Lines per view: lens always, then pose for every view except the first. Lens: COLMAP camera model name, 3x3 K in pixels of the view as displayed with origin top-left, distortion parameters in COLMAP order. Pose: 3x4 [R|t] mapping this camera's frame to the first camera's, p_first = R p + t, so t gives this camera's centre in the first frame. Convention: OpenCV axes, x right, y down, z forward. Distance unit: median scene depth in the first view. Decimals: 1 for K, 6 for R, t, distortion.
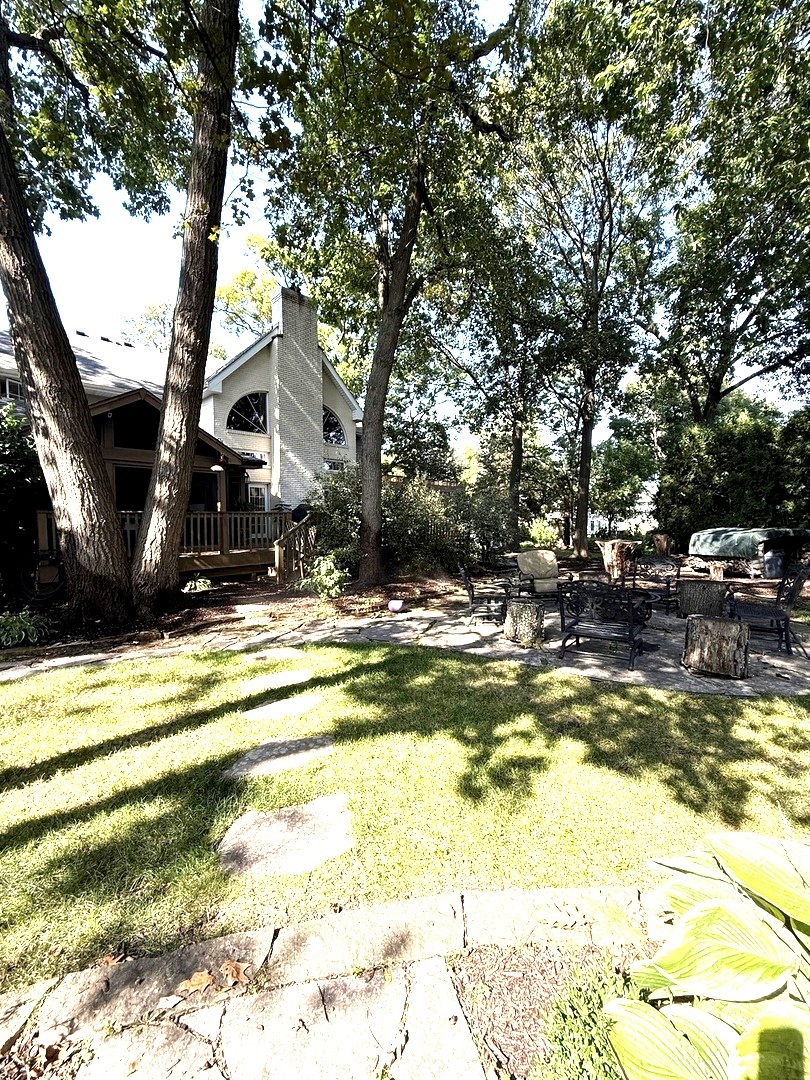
lens RADIAL K [[428.5, 0, 404.2], [0, 428.5, 540.2], [0, 0, 1]] dist [0.002499, -0.000207]
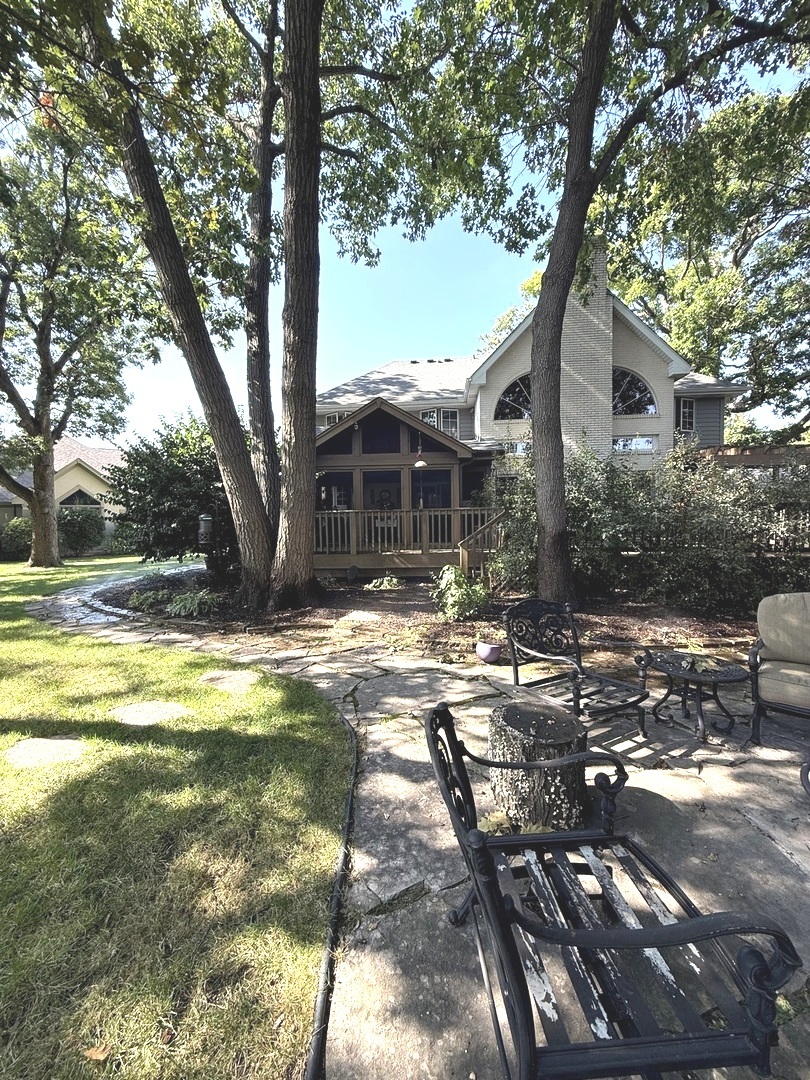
lens RADIAL K [[428.5, 0, 405.2], [0, 428.5, 538.3], [0, 0, 1]] dist [0.002499, -0.000207]
pose [[0.644851, 0.035207, -0.763497, 0.602591], [-0.027354, 0.999362, 0.022981, -0.046791], [0.763819, 0.006065, 0.645402, 0.749411]]
